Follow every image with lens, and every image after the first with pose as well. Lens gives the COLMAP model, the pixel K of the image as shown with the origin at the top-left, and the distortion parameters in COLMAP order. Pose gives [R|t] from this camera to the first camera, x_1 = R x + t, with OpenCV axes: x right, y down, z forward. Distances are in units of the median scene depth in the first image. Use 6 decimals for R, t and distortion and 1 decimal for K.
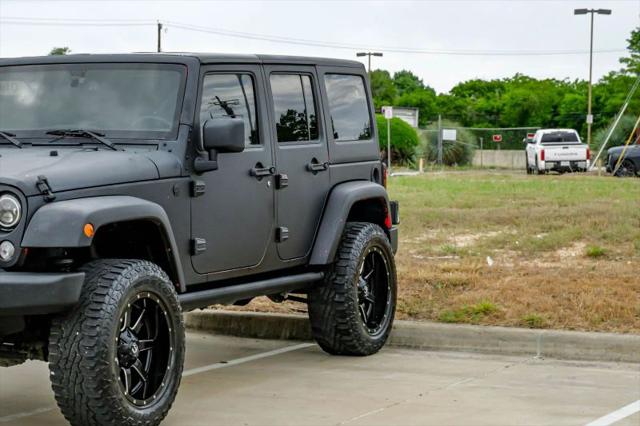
lens RADIAL K [[2063.3, 0, 341.9], [0, 2063.3, 217.4], [0, 0, 1]] dist [0.139888, 0.000000]
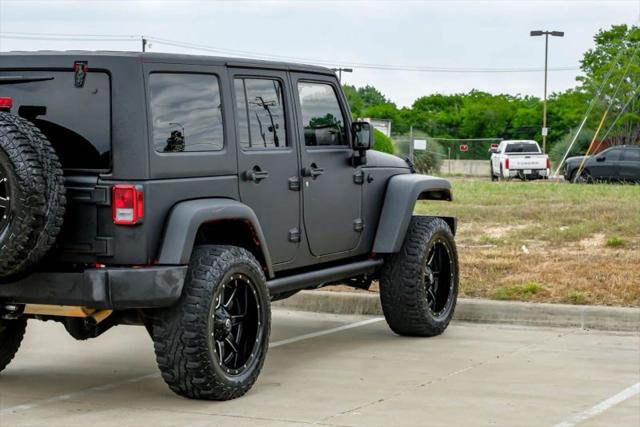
lens RADIAL K [[2063.3, 0, 374.7], [0, 2063.3, 210.8], [0, 0, 1]] dist [0.139888, 0.000000]
pose [[0.997155, 0.003465, 0.075302, -0.104992], [-0.002631, 0.999934, -0.011173, 0.013401], [-0.075336, 0.010943, 0.997098, -0.152643]]
